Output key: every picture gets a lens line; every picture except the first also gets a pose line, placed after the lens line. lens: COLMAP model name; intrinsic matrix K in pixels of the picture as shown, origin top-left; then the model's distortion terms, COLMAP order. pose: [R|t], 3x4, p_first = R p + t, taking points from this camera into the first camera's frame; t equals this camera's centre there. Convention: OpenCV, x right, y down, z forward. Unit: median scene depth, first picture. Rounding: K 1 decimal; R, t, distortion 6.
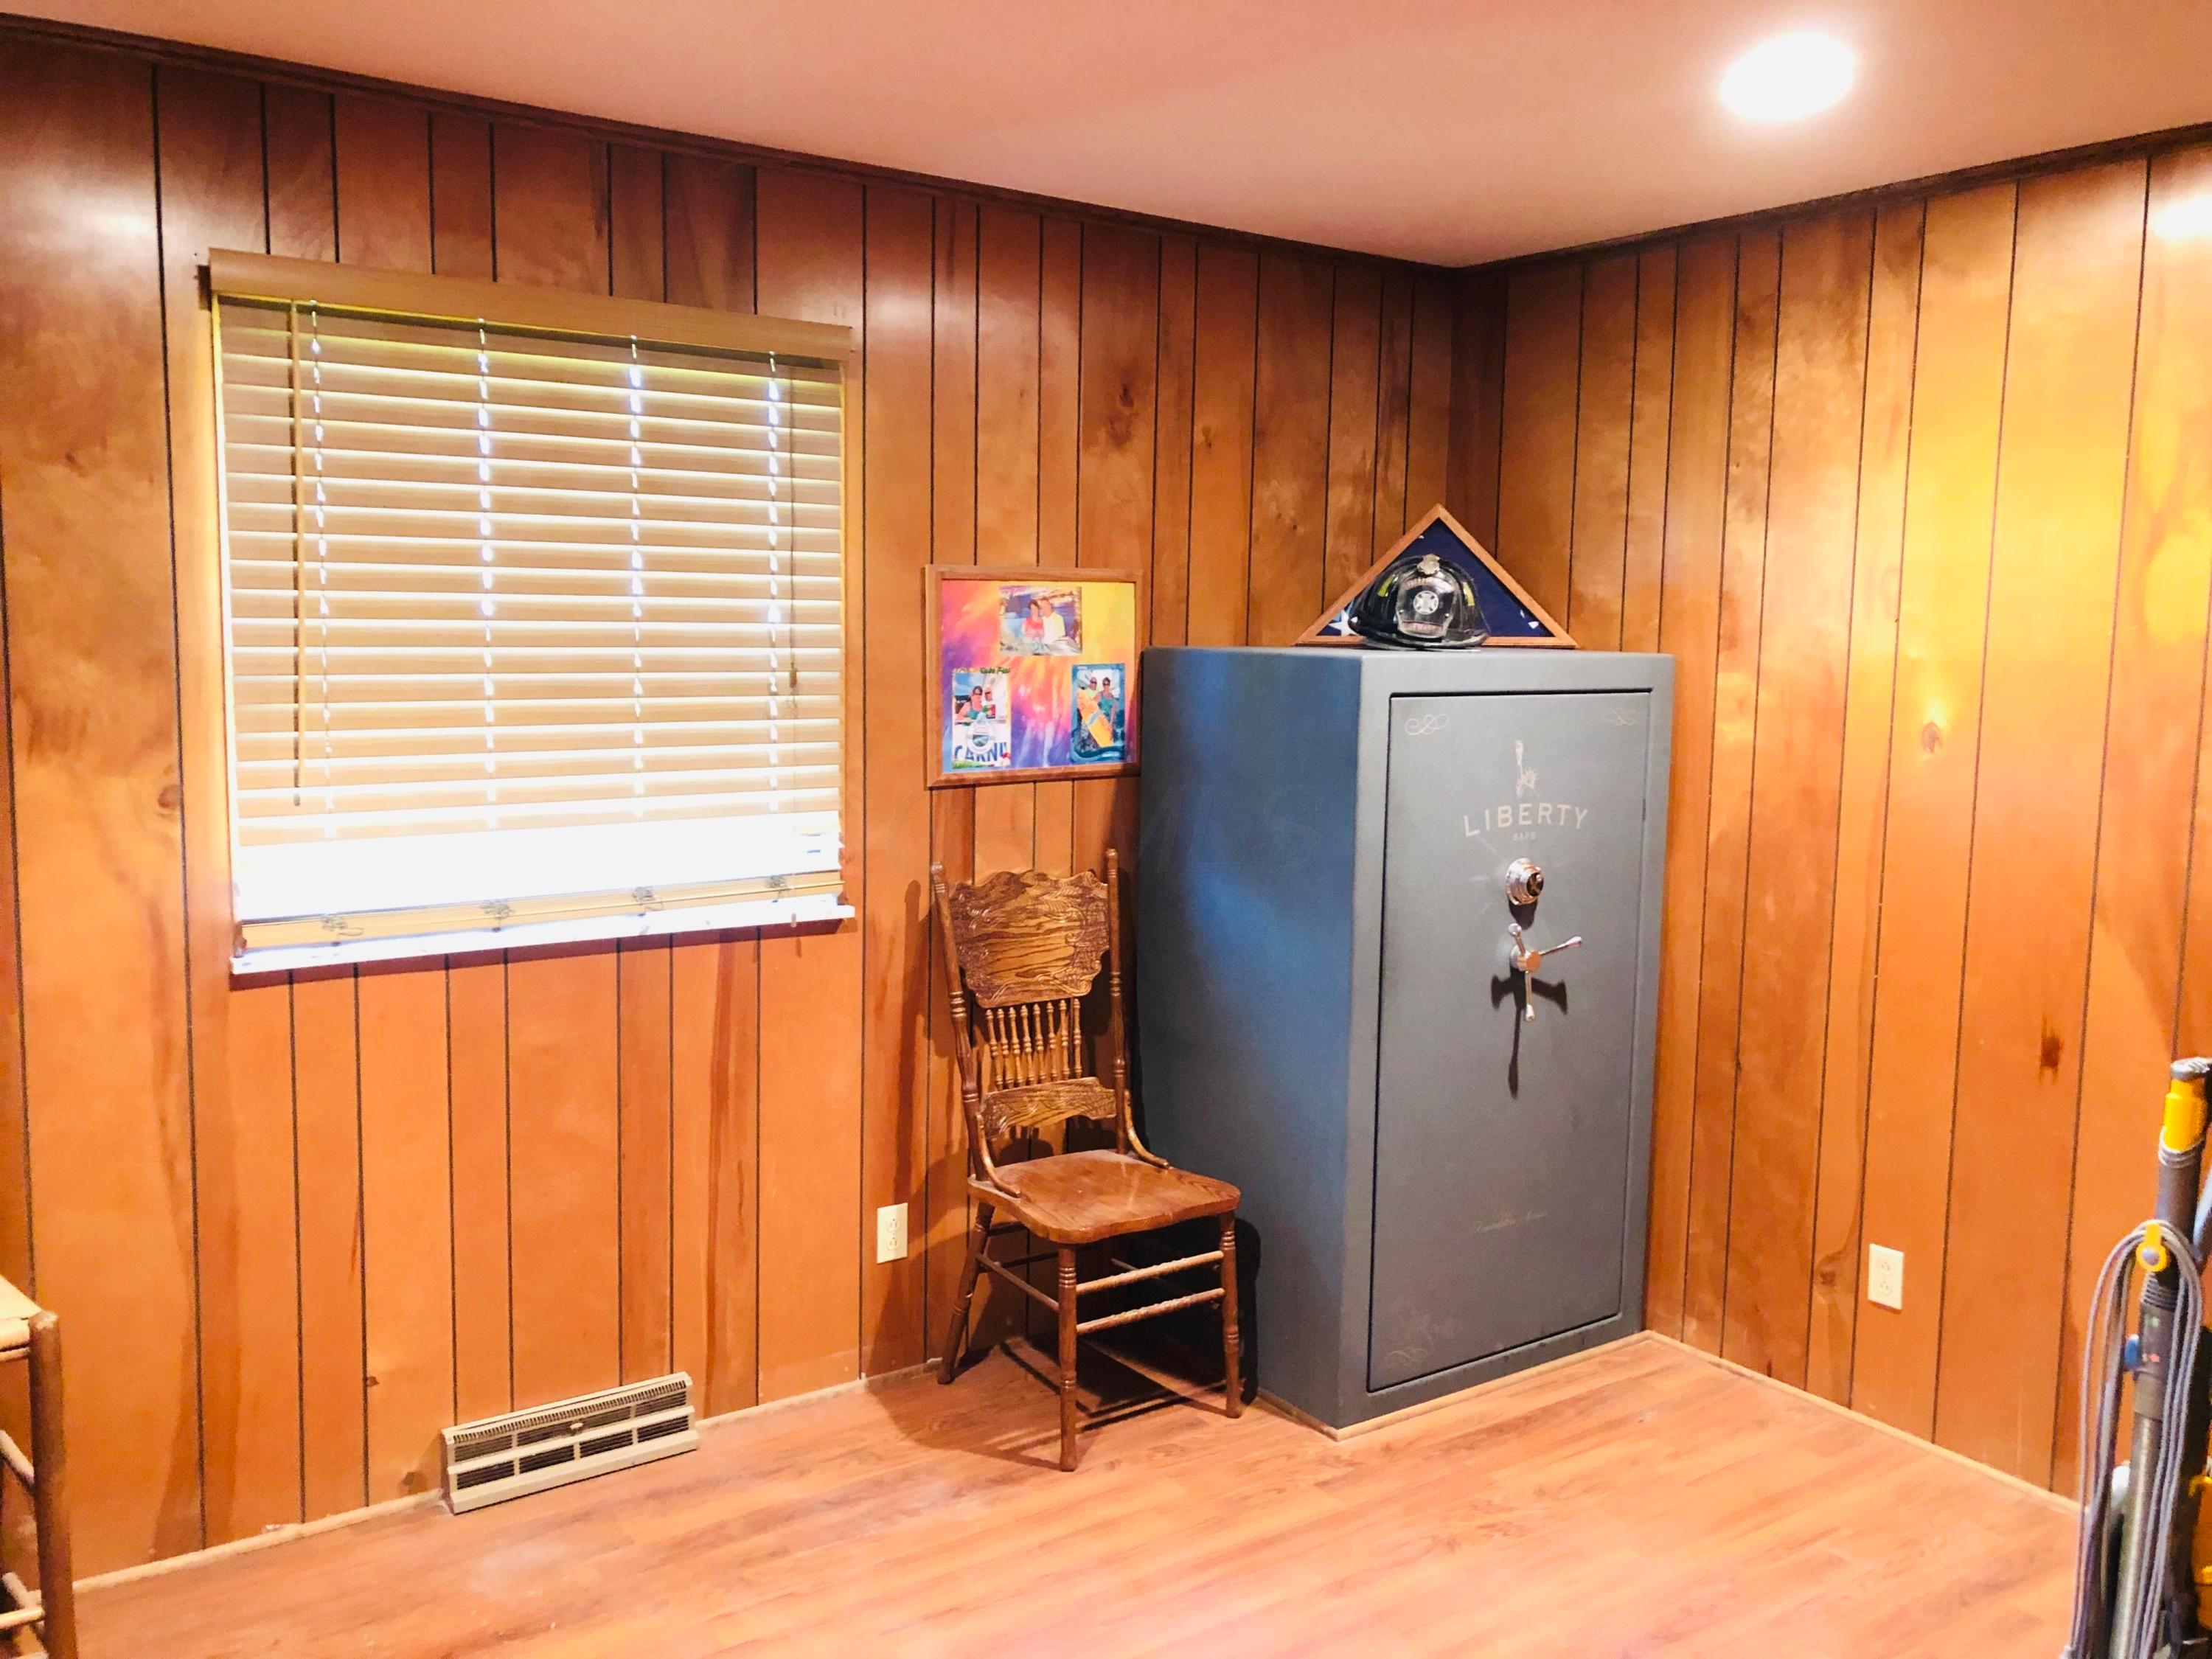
lens RADIAL K [[1821.6, 0, 1103.0], [0, 1821.6, 819.2], [0, 0, 1]] dist [0.031689, -0.015713]
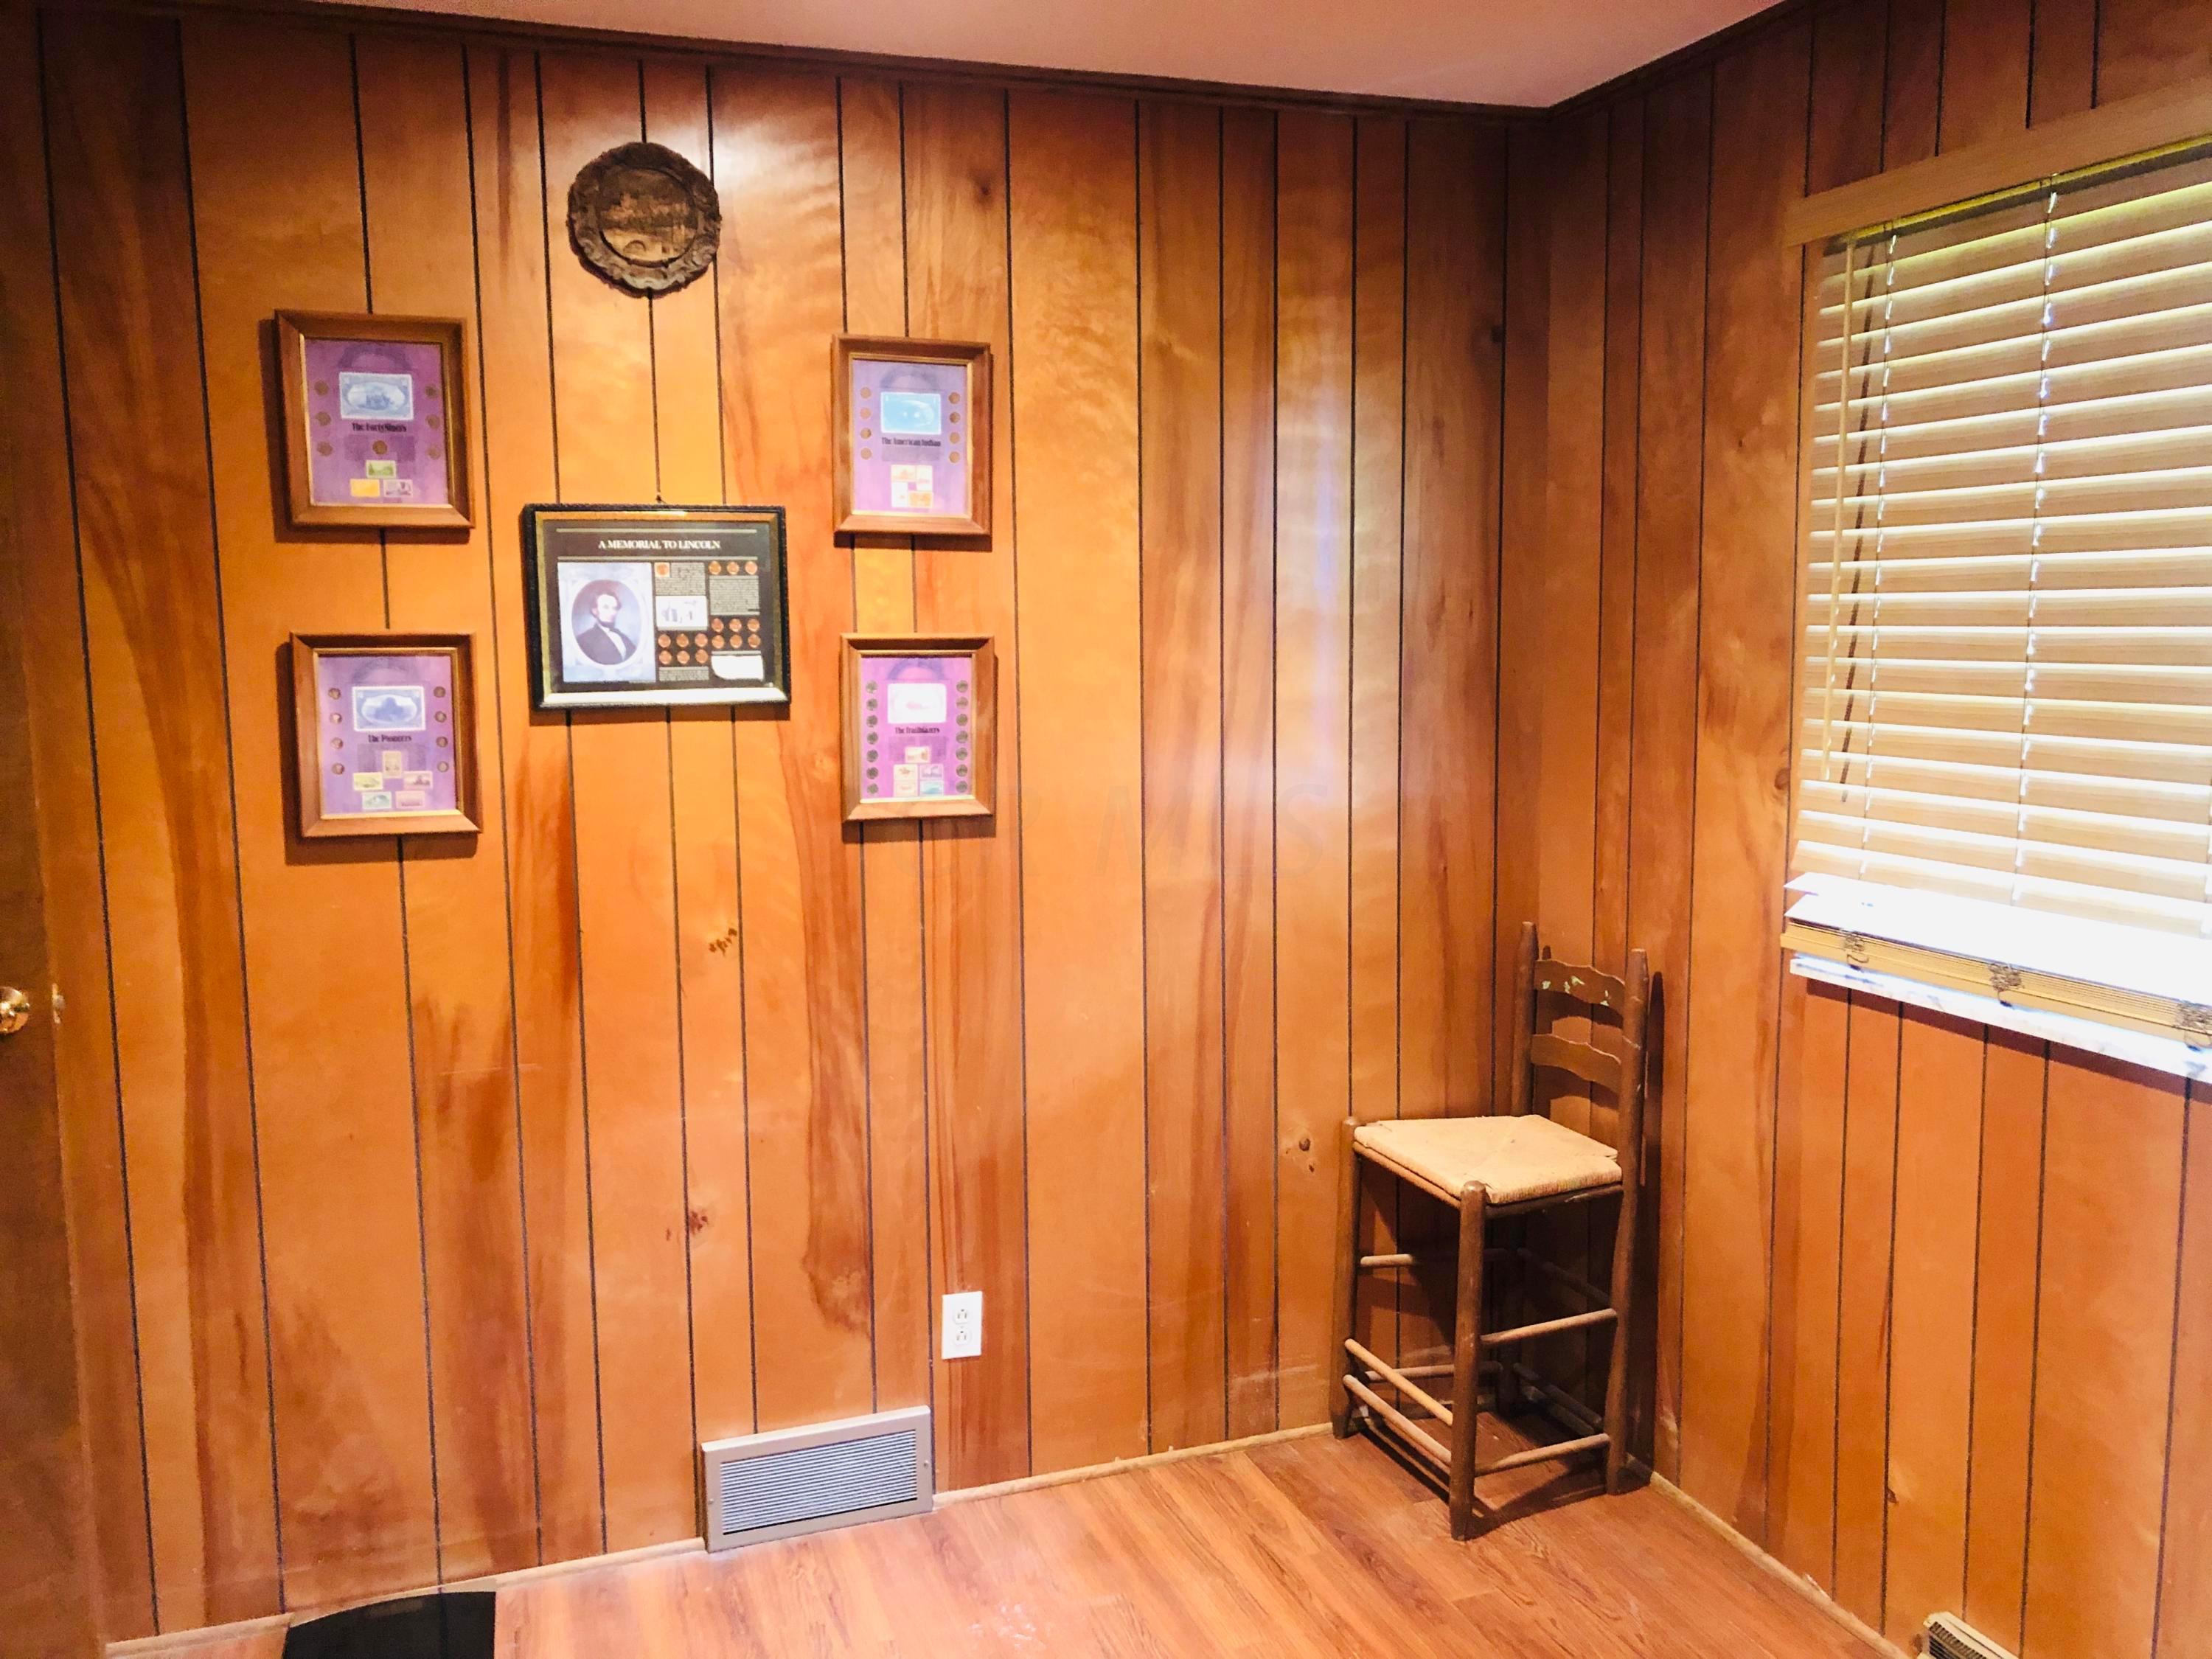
lens RADIAL K [[1821.6, 0, 1103.0], [0, 1821.6, 819.2], [0, 0, 1]] dist [0.031689, -0.015713]
pose [[-0.280127, 0.100435, -0.954695, 0.508981], [-0.096250, 0.986562, 0.132029, -0.082845], [0.955126, 0.128874, -0.266695, 0.889885]]
